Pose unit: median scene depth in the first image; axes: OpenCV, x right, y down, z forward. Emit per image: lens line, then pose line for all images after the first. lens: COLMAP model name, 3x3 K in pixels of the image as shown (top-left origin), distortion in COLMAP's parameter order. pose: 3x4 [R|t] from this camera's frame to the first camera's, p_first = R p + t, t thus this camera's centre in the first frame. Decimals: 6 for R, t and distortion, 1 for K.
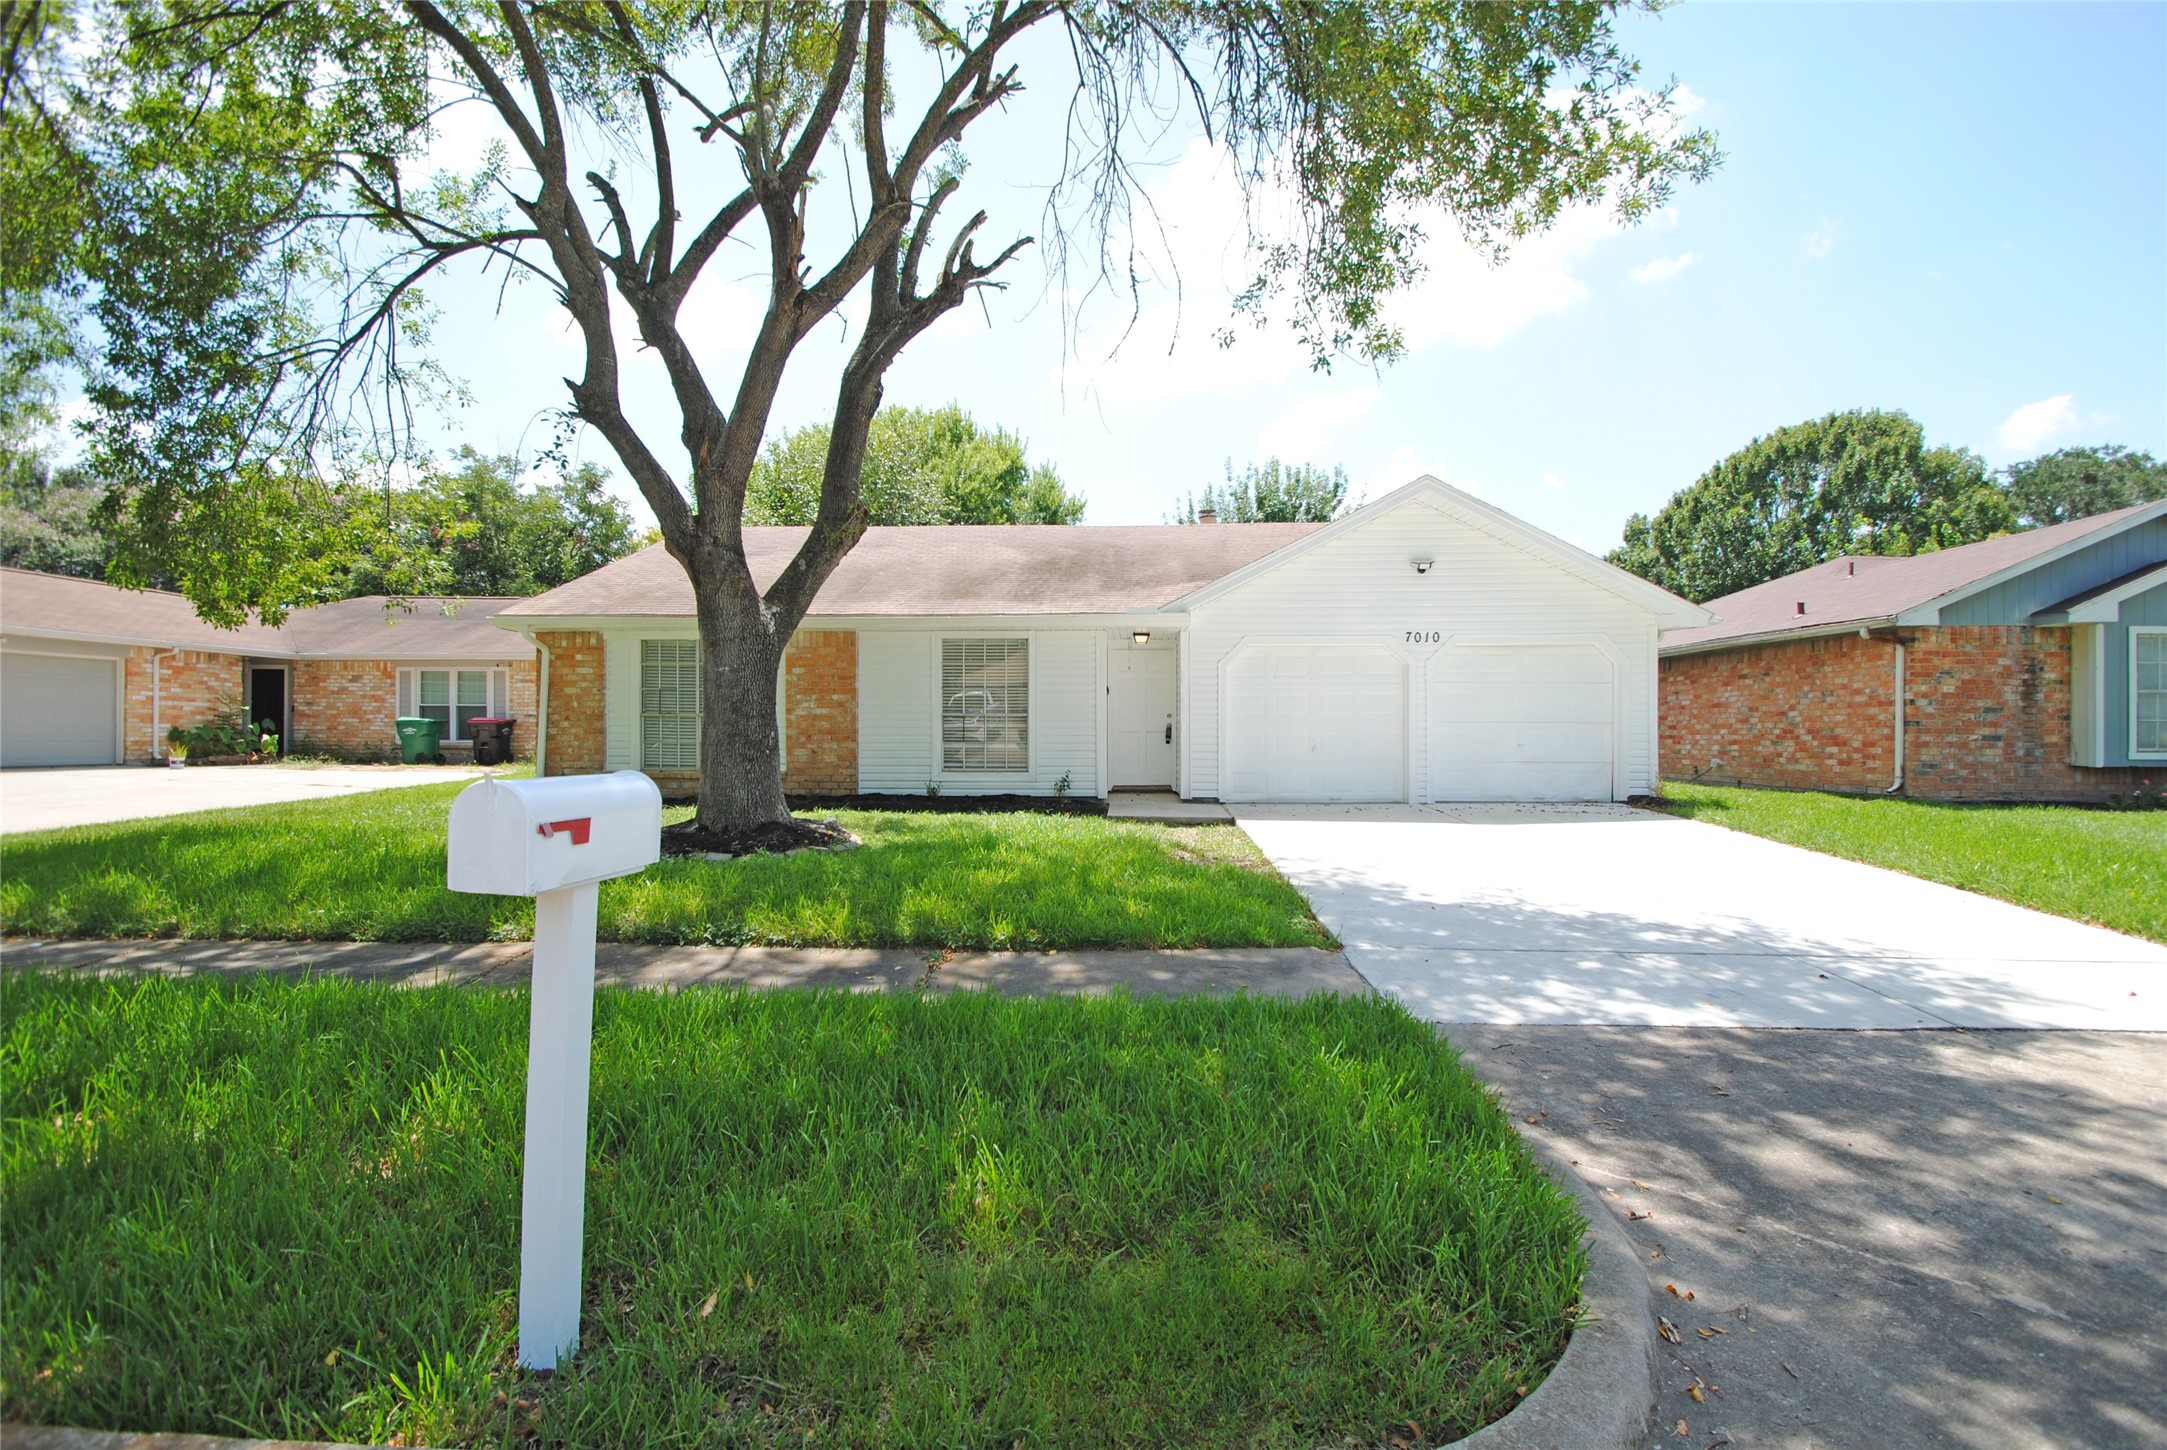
lens RADIAL K [[949.0, 0, 1098.2], [0, 949.0, 729.8], [0, 0, 1]] dist [0.009646, -0.012366]
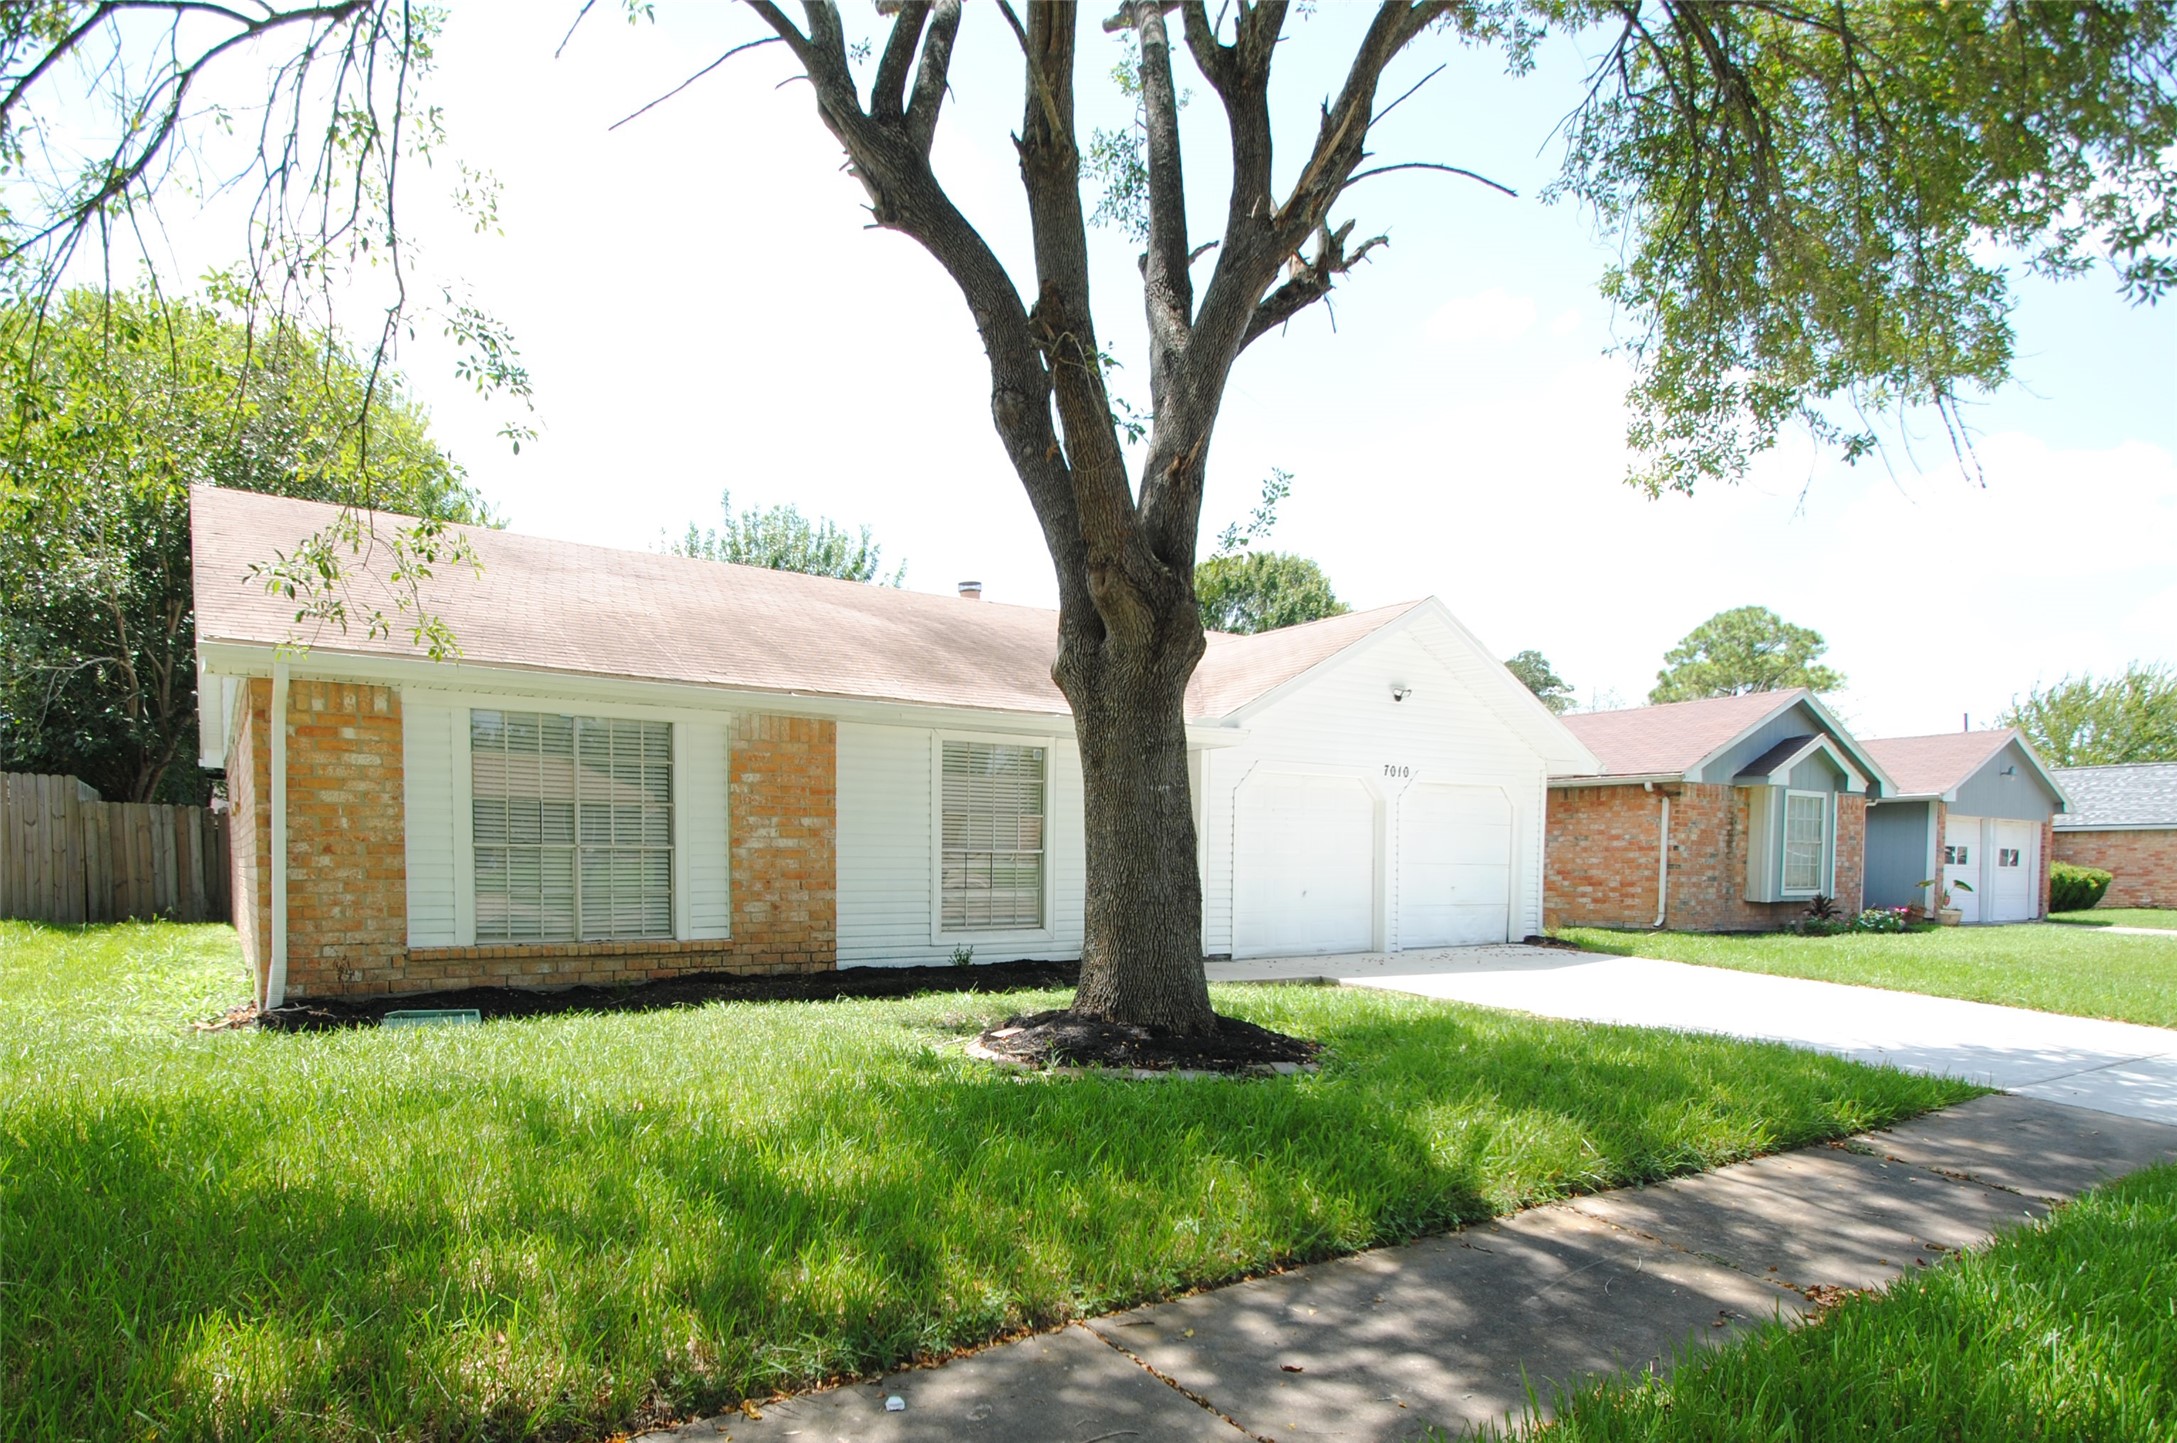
lens RADIAL K [[1192.9, 0, 1087.5], [0, 1192.9, 929.4], [0, 0, 1]] dist [0.000529, 0.000114]
pose [[0.822222, -0.026986, 0.568527, -0.560925], [-0.005567, 0.998446, 0.055444, -0.006758], [-0.569140, -0.048752, 0.820794, 0.212452]]
